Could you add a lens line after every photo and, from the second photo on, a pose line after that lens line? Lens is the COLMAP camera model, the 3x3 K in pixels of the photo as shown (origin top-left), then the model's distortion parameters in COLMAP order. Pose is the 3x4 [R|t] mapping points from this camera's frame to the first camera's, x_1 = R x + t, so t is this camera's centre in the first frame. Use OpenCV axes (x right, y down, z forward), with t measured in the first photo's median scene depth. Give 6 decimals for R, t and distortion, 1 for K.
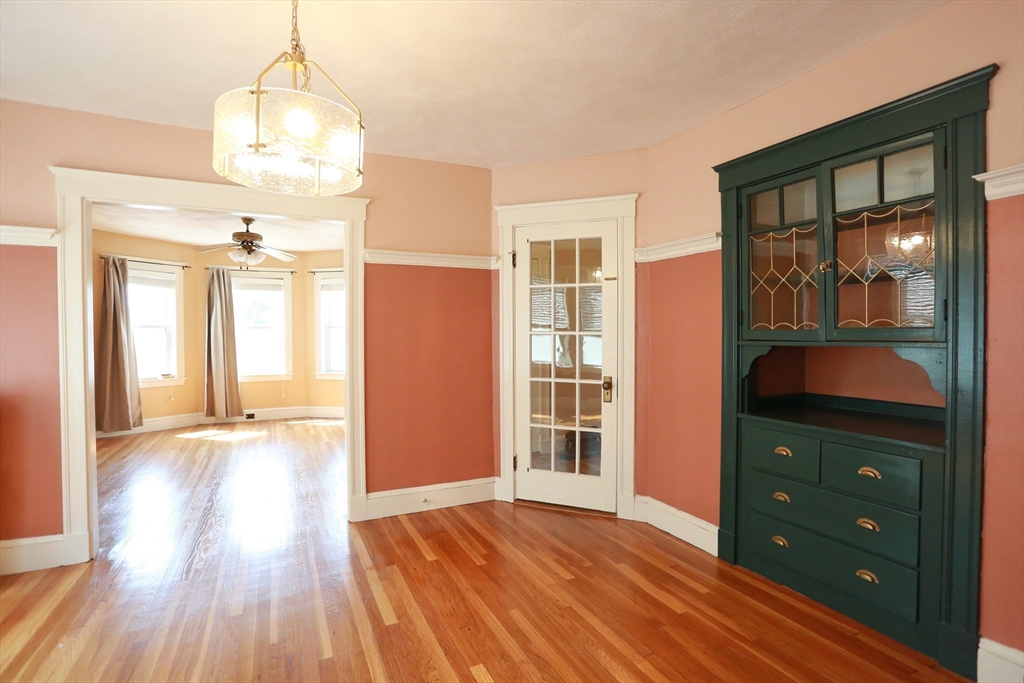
lens RADIAL K [[501.5, 0, 529.3], [0, 501.5, 337.8], [0, 0, 1]] dist [-0.064691, 0.030606]
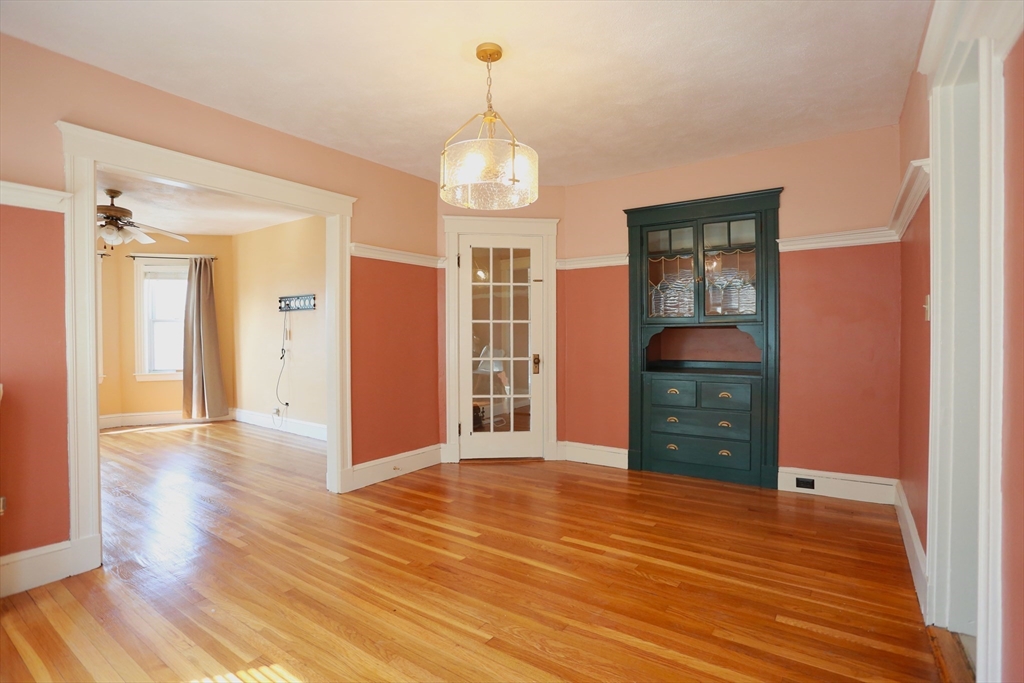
lens RADIAL K [[494.4, 0, 534.9], [0, 494.4, 338.2], [0, 0, 1]] dist [-0.082606, 0.049628]
pose [[0.867196, -0.008518, 0.497894, -0.489383], [0.011225, 0.999934, -0.002444, 0.037557], [-0.497840, 0.007709, 0.867235, -0.130279]]
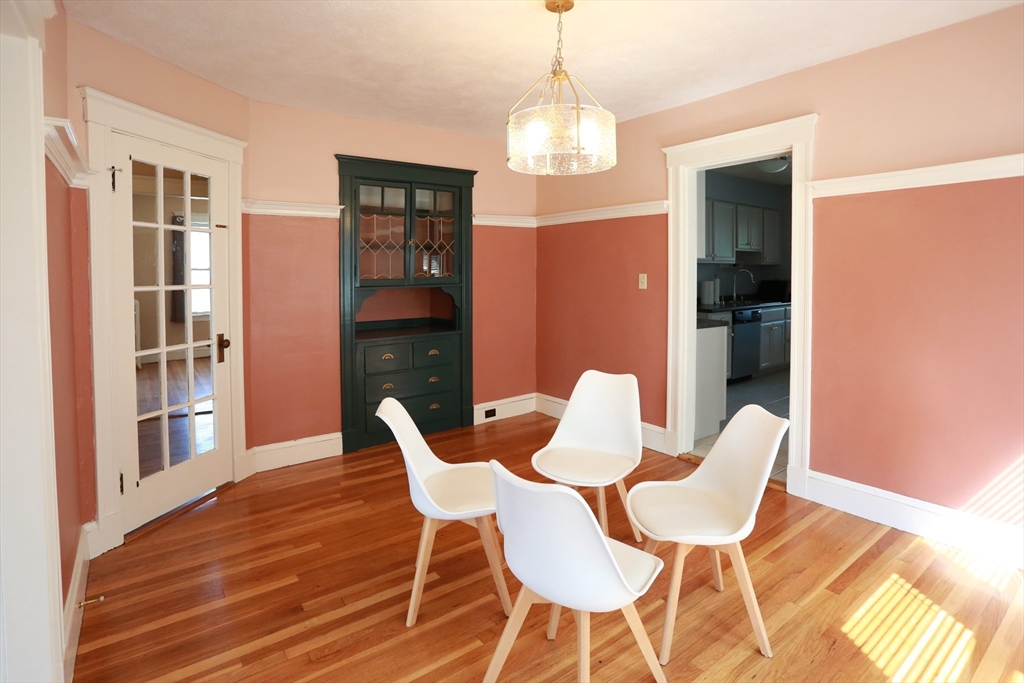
lens RADIAL K [[508.7, 0, 515.0], [0, 508.7, 287.4], [0, 0, 1]] dist [-0.070646, 0.021594]
pose [[-0.171210, -0.031363, 0.984735, -0.802861], [0.017311, 0.999243, 0.034834, -0.028279], [-0.985083, 0.023011, -0.170537, 0.618464]]
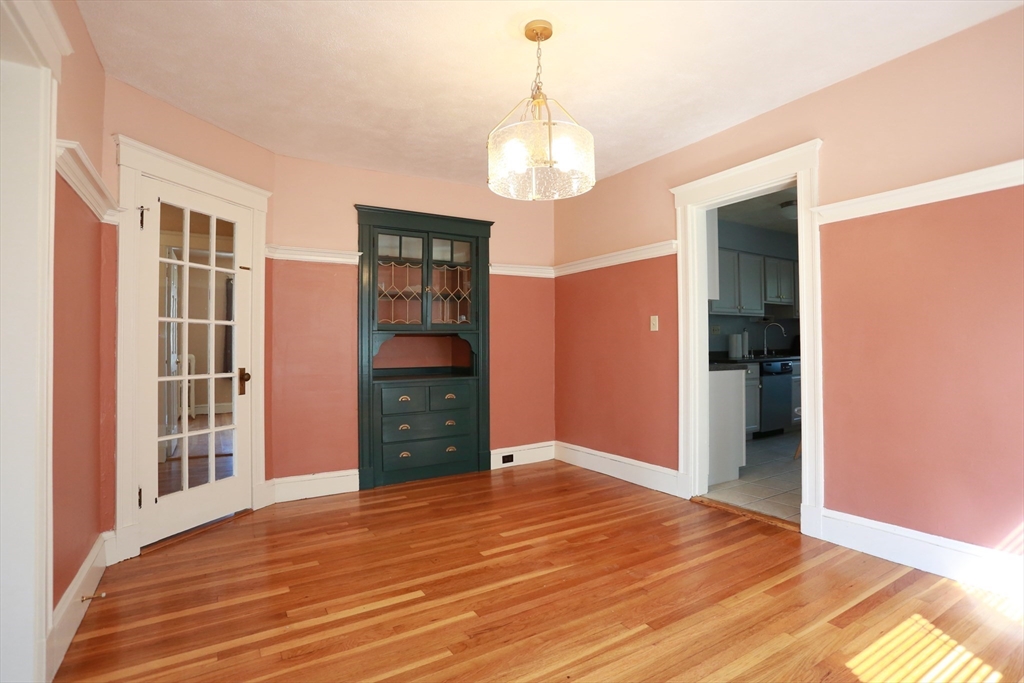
lens RADIAL K [[495.7, 0, 514.7], [0, 495.7, 338.6], [0, 0, 1]] dist [-0.074384, 0.029309]
pose [[-0.075725, 0.015150, 0.997014, -0.806425], [0.024083, 0.999621, -0.013361, 0.045024], [-0.996838, 0.023000, -0.076061, 0.537749]]
